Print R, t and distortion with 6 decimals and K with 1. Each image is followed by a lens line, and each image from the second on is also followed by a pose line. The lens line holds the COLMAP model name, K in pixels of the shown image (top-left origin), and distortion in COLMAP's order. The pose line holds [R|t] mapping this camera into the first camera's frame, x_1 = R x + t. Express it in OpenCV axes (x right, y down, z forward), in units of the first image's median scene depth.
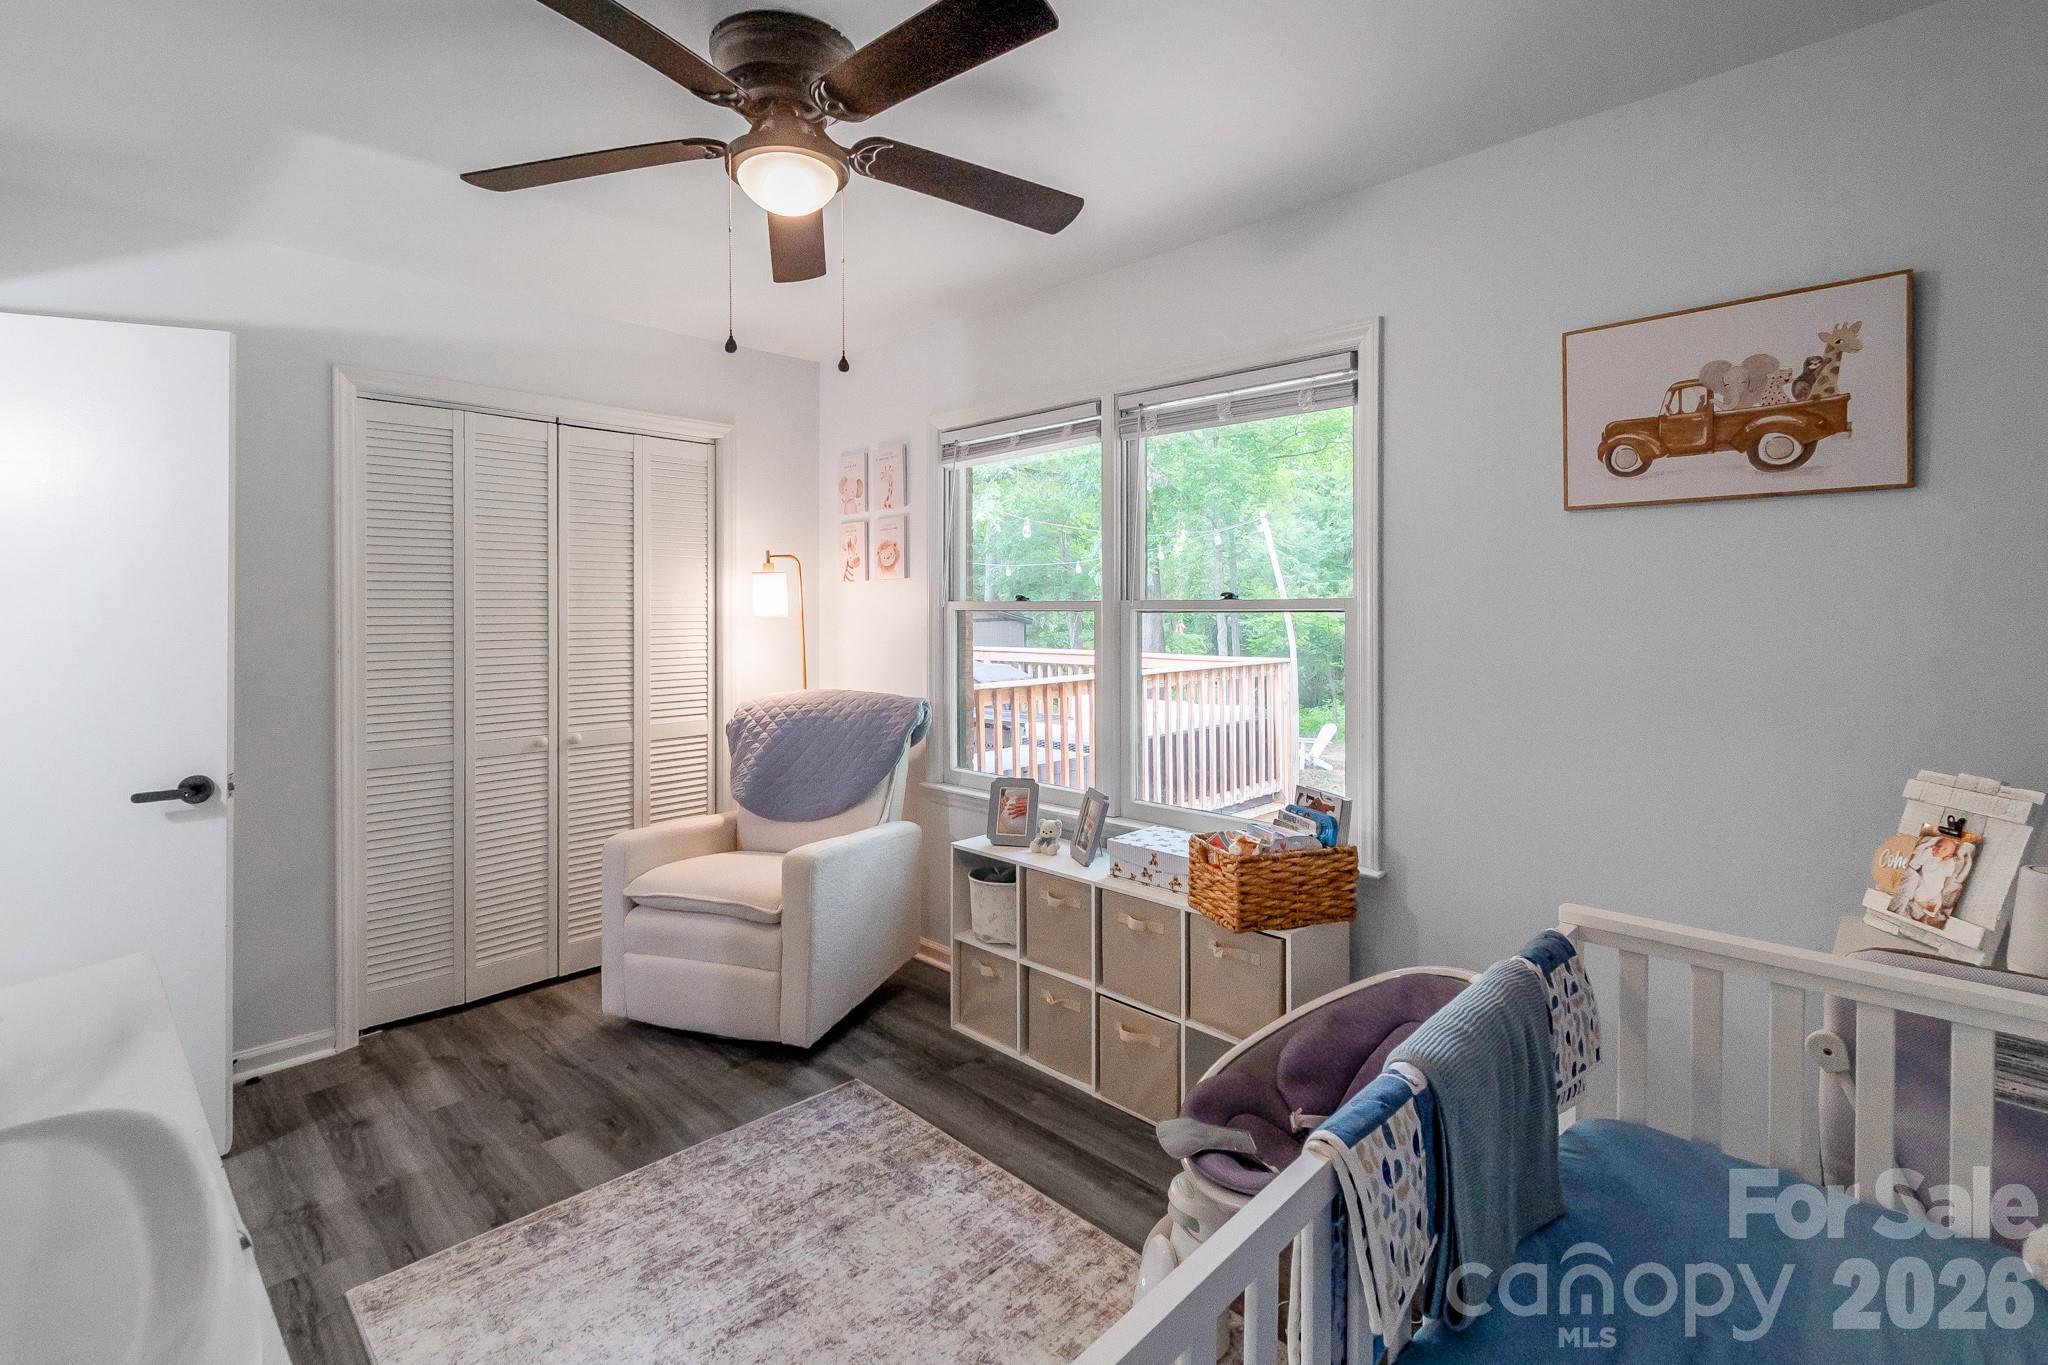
lens RADIAL K [[939.4, 0, 1028.5], [0, 939.4, 606.6], [0, 0, 1]] dist [0.001092, -0.000116]
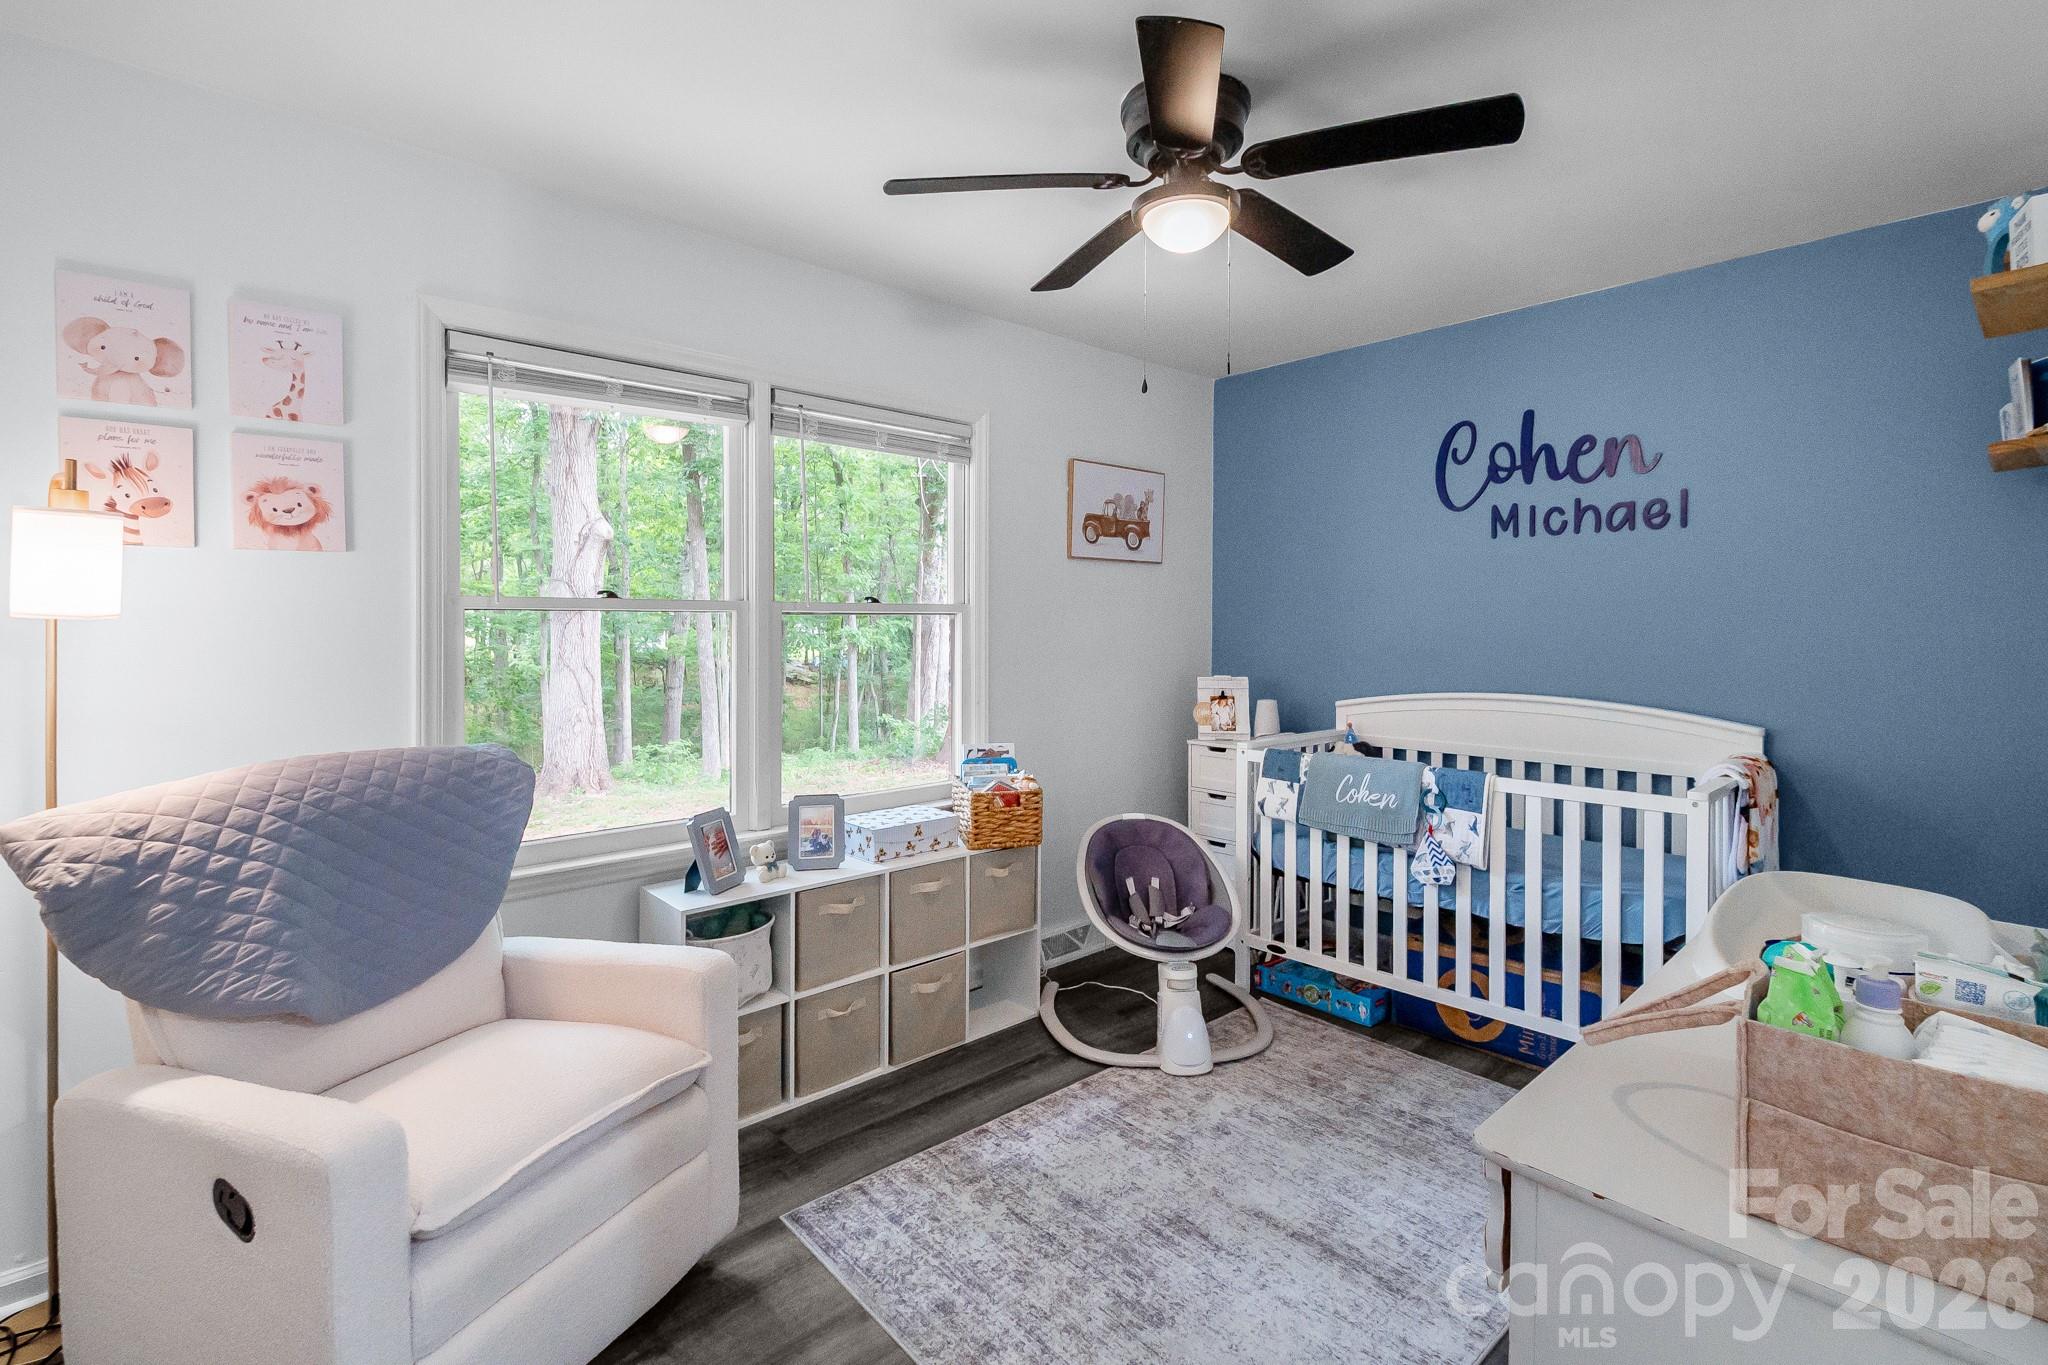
lens RADIAL K [[936.1, 0, 1037.8], [0, 936.1, 634.0], [0, 0, 1]] dist [0.001686, -0.000358]
pose [[0.055761, -0.008416, 0.998409, -1.196781], [-0.000724, 0.999964, 0.008469, 0.026314], [-0.998444, -0.001195, 0.055753, 0.961308]]
